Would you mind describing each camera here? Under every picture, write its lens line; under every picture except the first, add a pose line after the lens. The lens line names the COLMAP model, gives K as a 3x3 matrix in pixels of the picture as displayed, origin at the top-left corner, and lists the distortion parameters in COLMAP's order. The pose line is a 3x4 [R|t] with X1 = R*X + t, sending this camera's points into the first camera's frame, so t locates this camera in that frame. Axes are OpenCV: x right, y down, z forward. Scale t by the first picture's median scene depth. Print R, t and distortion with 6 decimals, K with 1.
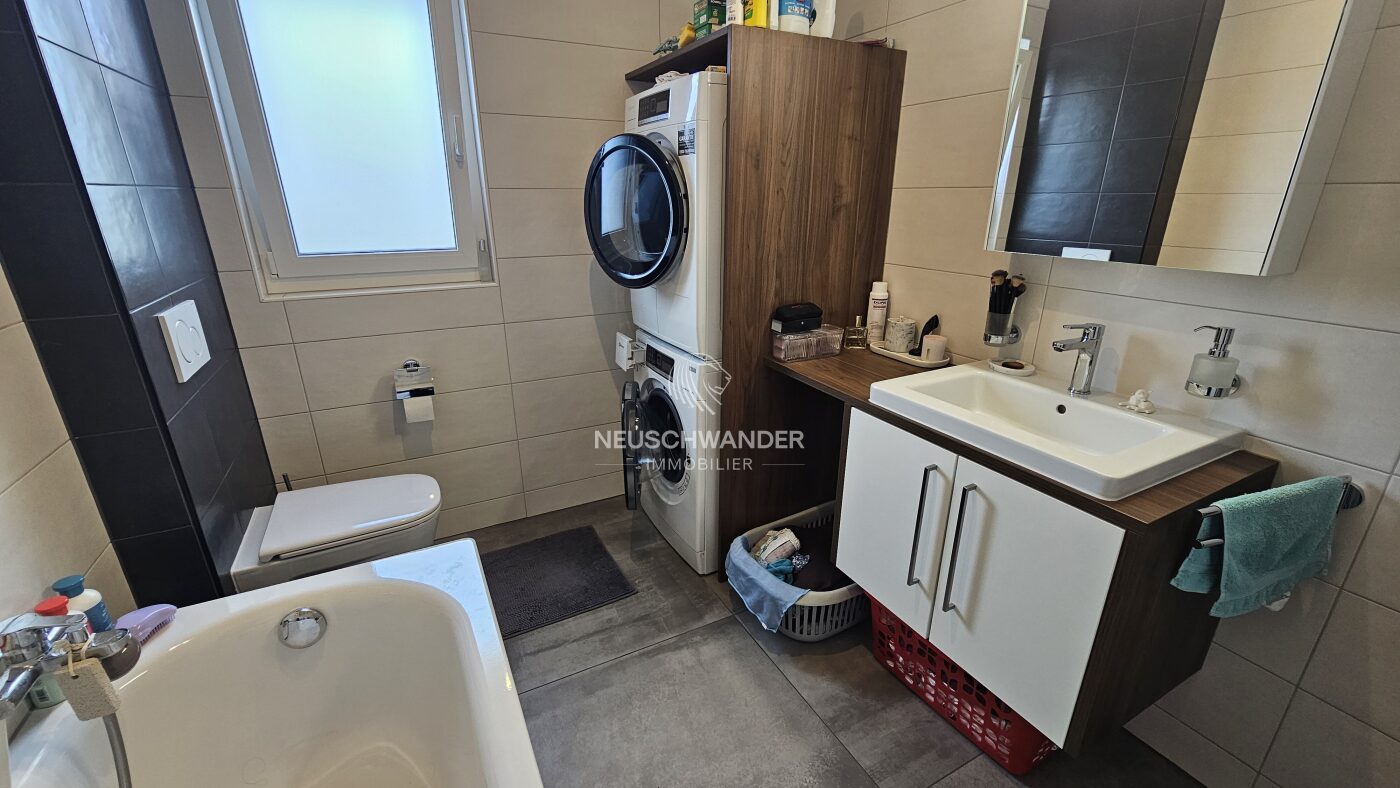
lens RADIAL K [[575.9, 0, 697.1], [0, 575.9, 396.4], [0, 0, 1]] dist [0.002392, 0.000186]
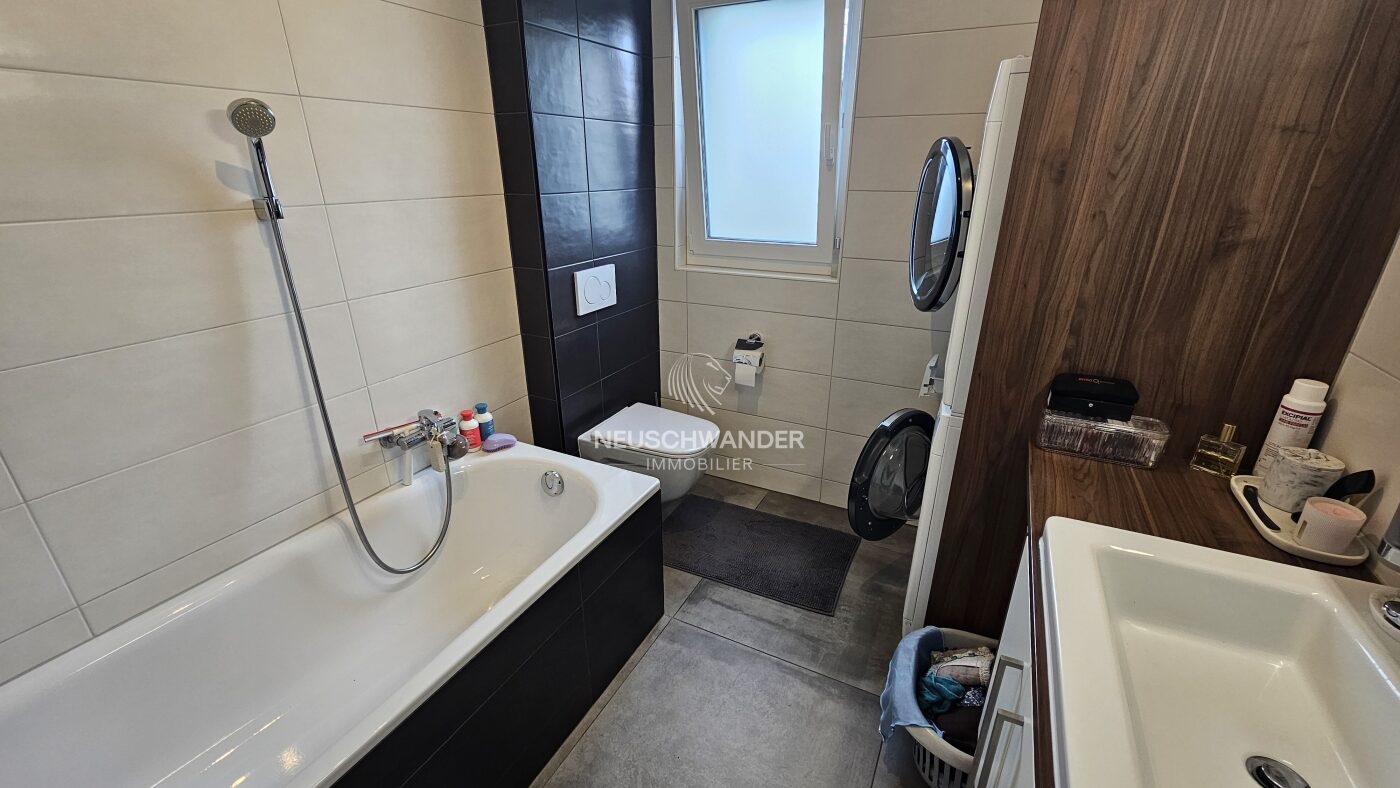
lens RADIAL K [[575.9, 0, 698.4], [0, 575.9, 396.4], [0, 0, 1]] dist [0.002392, 0.000186]
pose [[0.581182, 0.301329, -0.755929, 0.438047], [-0.268414, 0.947916, 0.171493, -0.131583], [0.768233, 0.103233, 0.631792, 0.198634]]
